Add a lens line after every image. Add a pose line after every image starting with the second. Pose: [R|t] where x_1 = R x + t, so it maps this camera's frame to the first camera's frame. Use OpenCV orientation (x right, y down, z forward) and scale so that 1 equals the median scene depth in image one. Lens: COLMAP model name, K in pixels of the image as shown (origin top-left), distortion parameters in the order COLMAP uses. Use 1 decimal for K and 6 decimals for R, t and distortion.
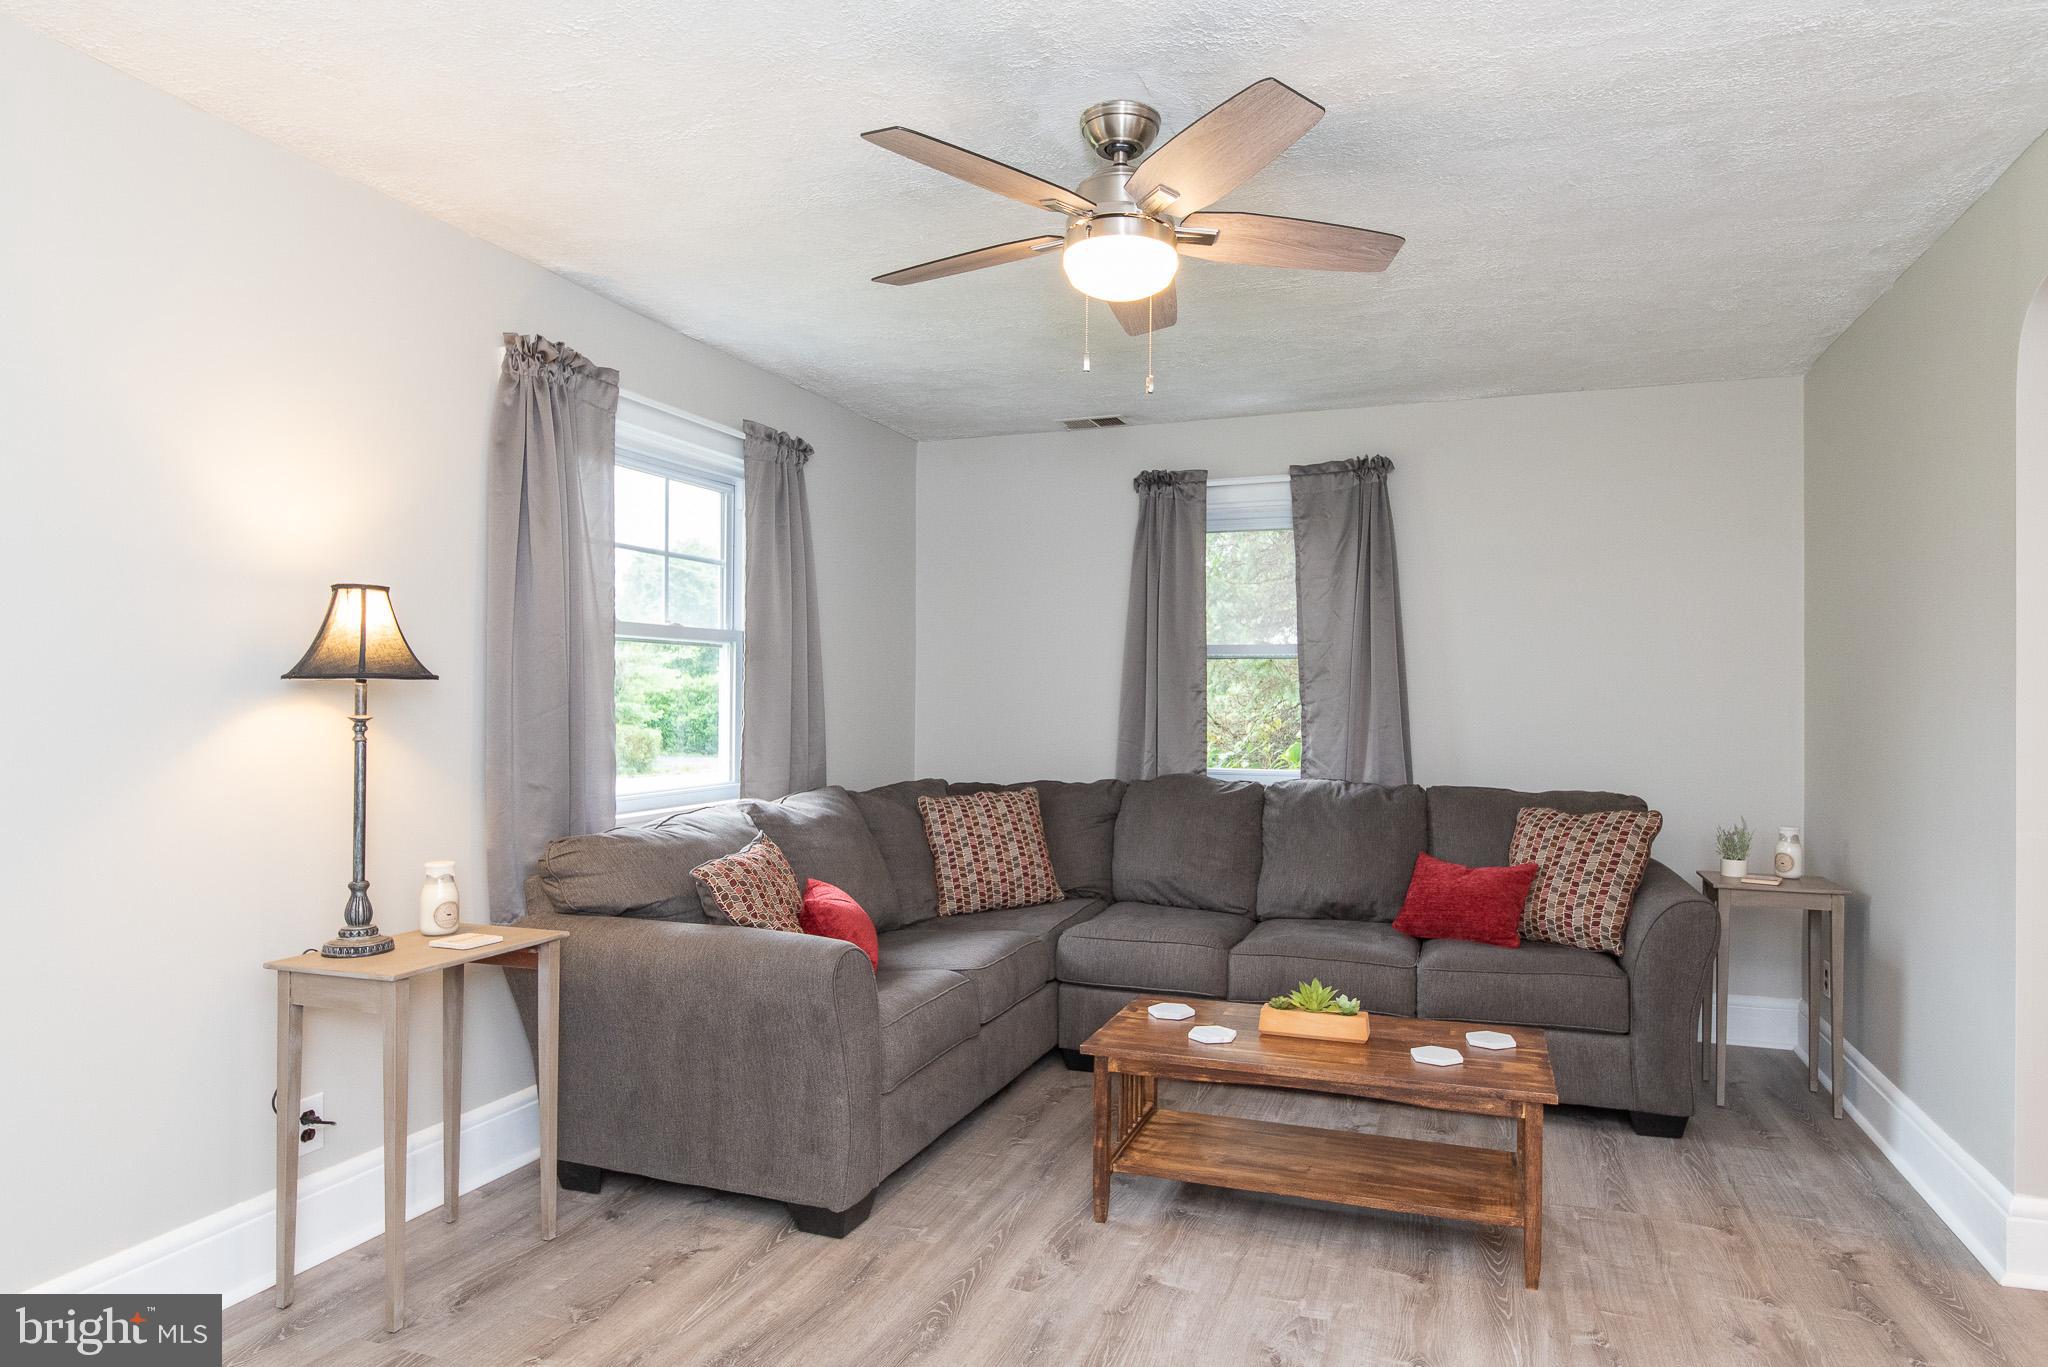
lens RADIAL K [[1148.6, 0, 1031.6], [0, 1148.6, 703.1], [0, 0, 1]] dist [-0.000827, -0.000176]
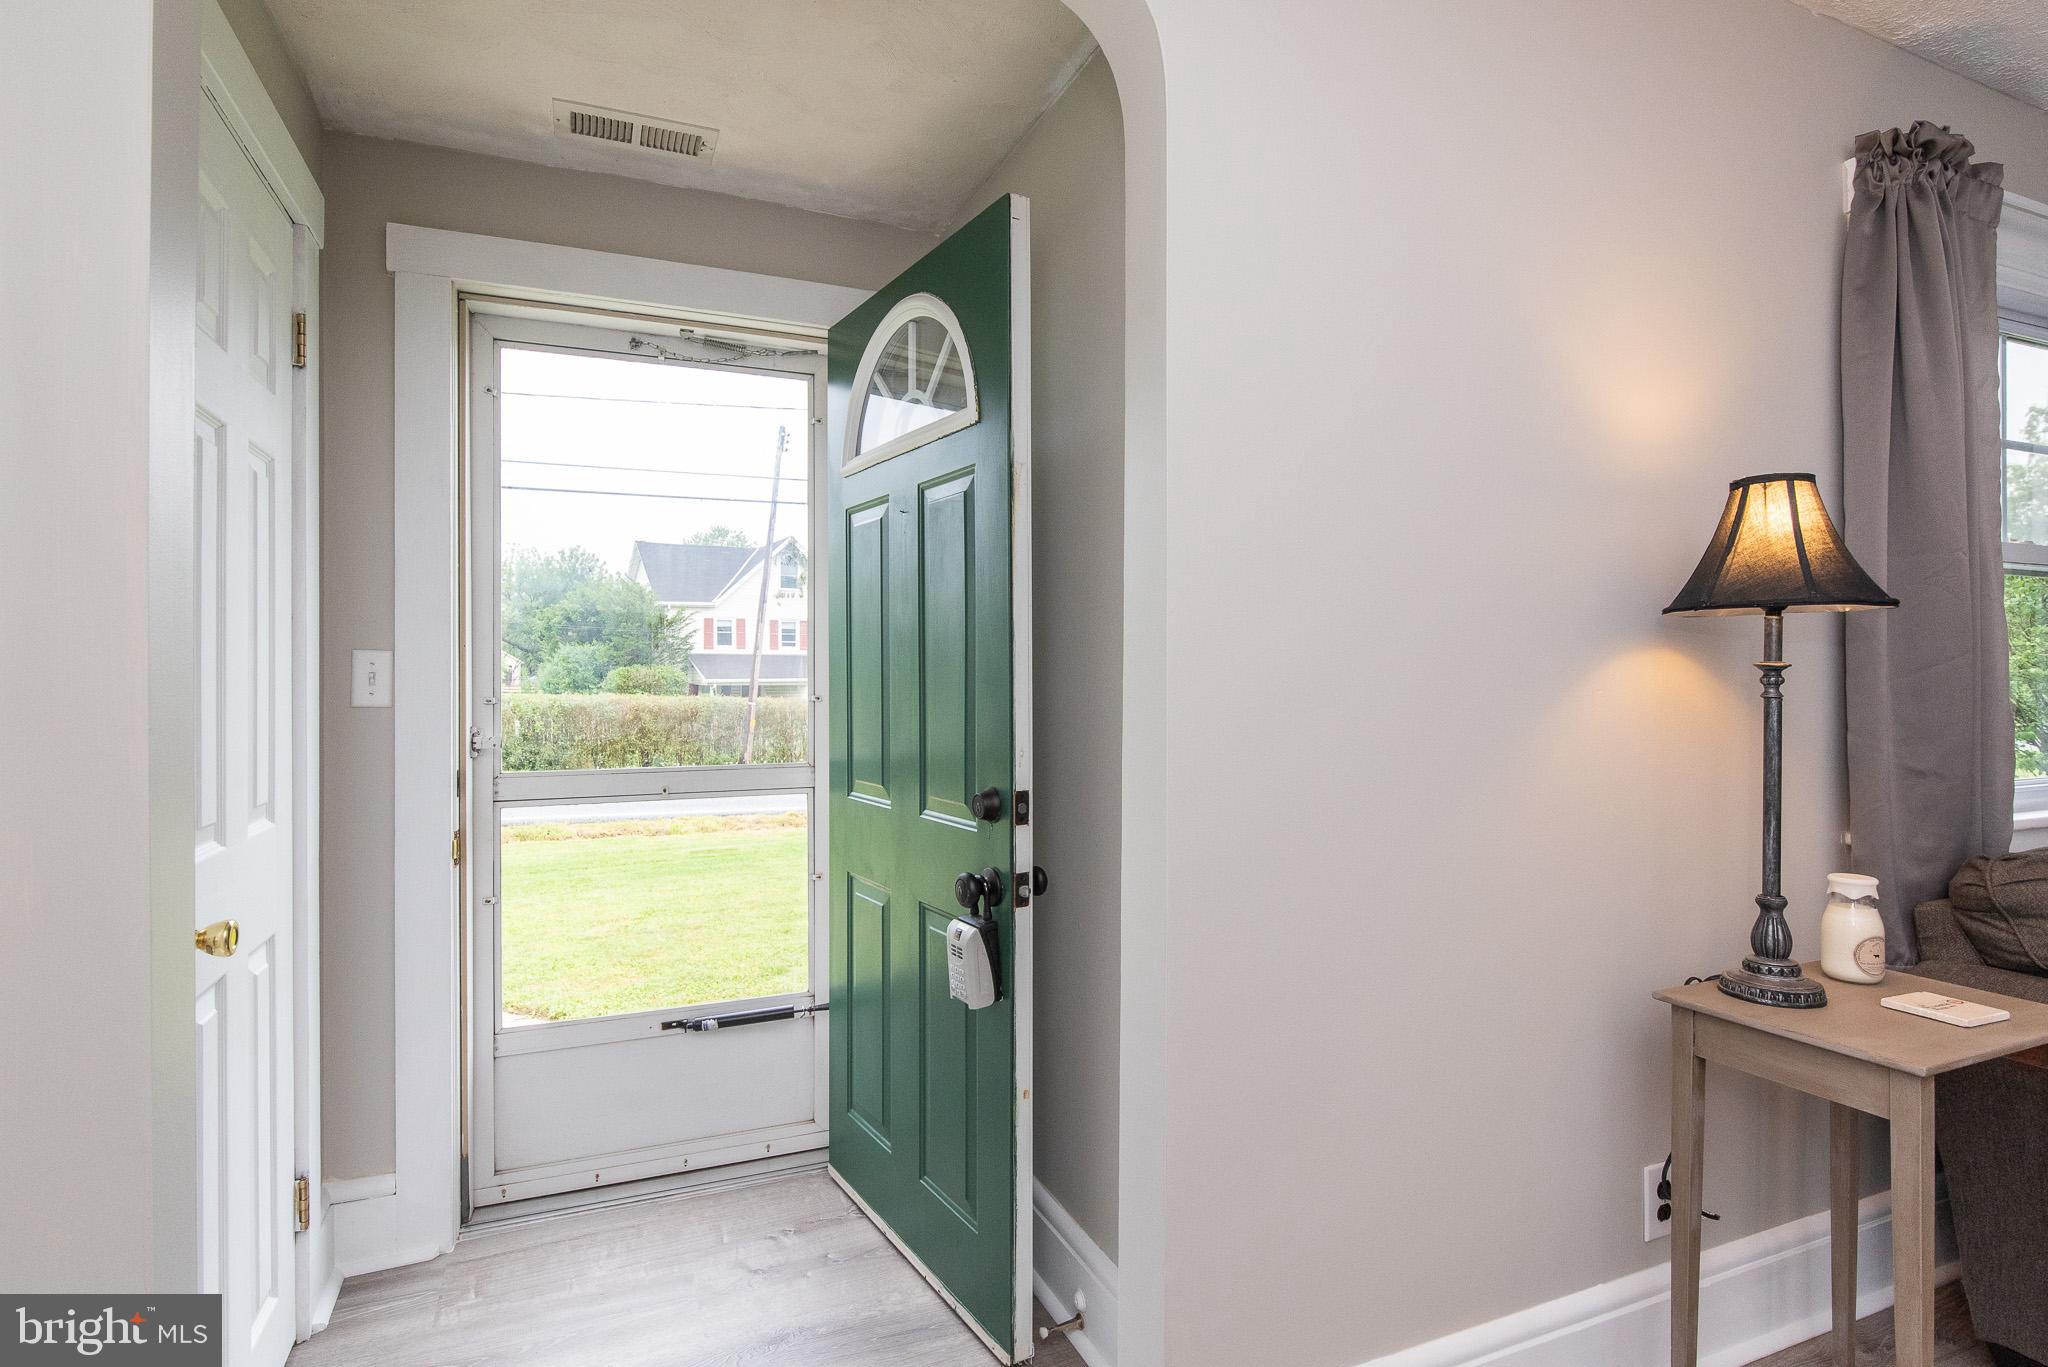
lens RADIAL K [[998.6, 0, 1023.2], [0, 998.6, 680.2], [0, 0, 1]] dist [0.002726, 0.000388]
pose [[0.682022, -0.001225, -0.731331, -0.447722], [0.001216, 0.999999, -0.000541, 0.021744], [0.731331, -0.000520, 0.682023, 0.239951]]
